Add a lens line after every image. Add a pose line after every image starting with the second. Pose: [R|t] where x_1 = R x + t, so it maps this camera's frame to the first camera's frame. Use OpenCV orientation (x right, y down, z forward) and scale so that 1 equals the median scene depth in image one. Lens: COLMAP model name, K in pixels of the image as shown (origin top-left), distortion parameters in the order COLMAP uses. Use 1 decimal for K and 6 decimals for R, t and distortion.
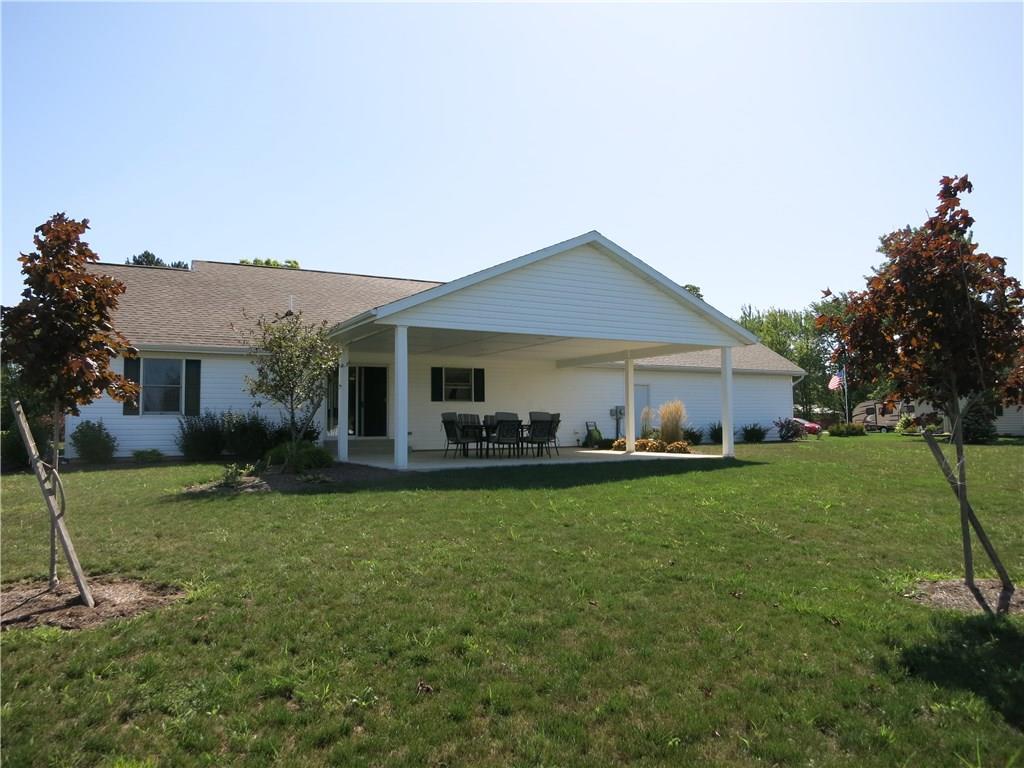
lens RADIAL K [[730.5, 0, 512.0], [0, 730.5, 384.0], [0, 0, 1]] dist [-0.017440, -0.009082]
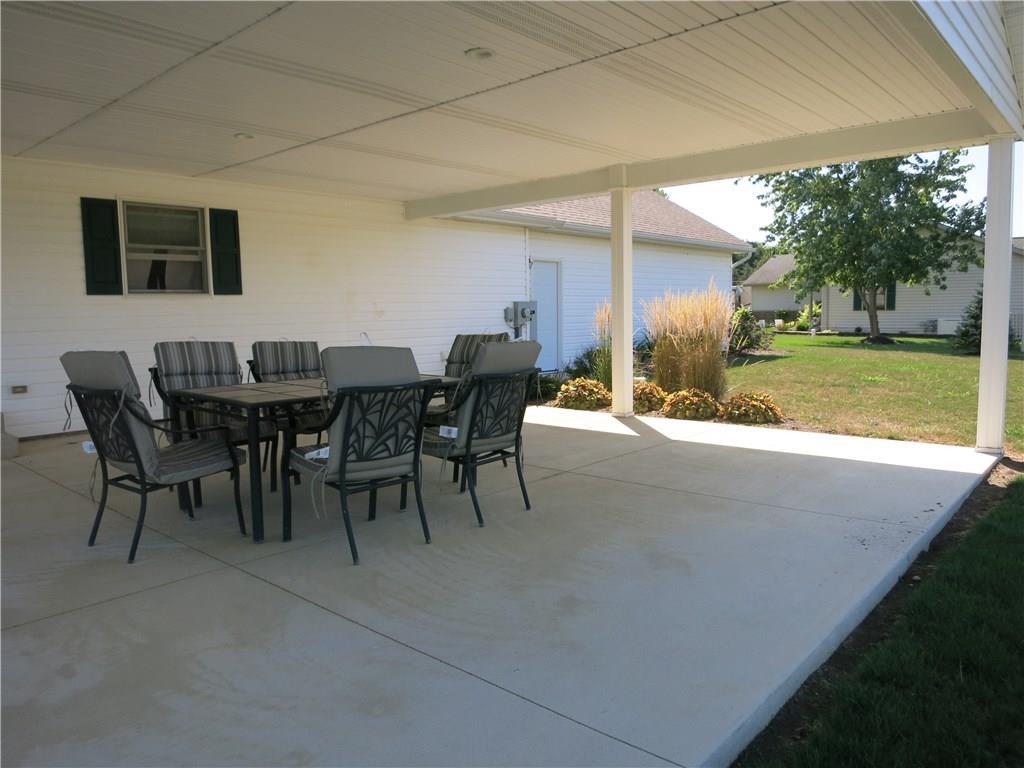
lens RADIAL K [[730.5, 0, 512.0], [0, 730.5, 384.0], [0, 0, 1]] dist [-0.017440, -0.009082]
pose [[0.944841, -0.042157, 0.324804, -0.030043], [-0.007548, 0.988616, 0.150269, 0.011839], [-0.327442, -0.144432, 0.933767, 0.584105]]
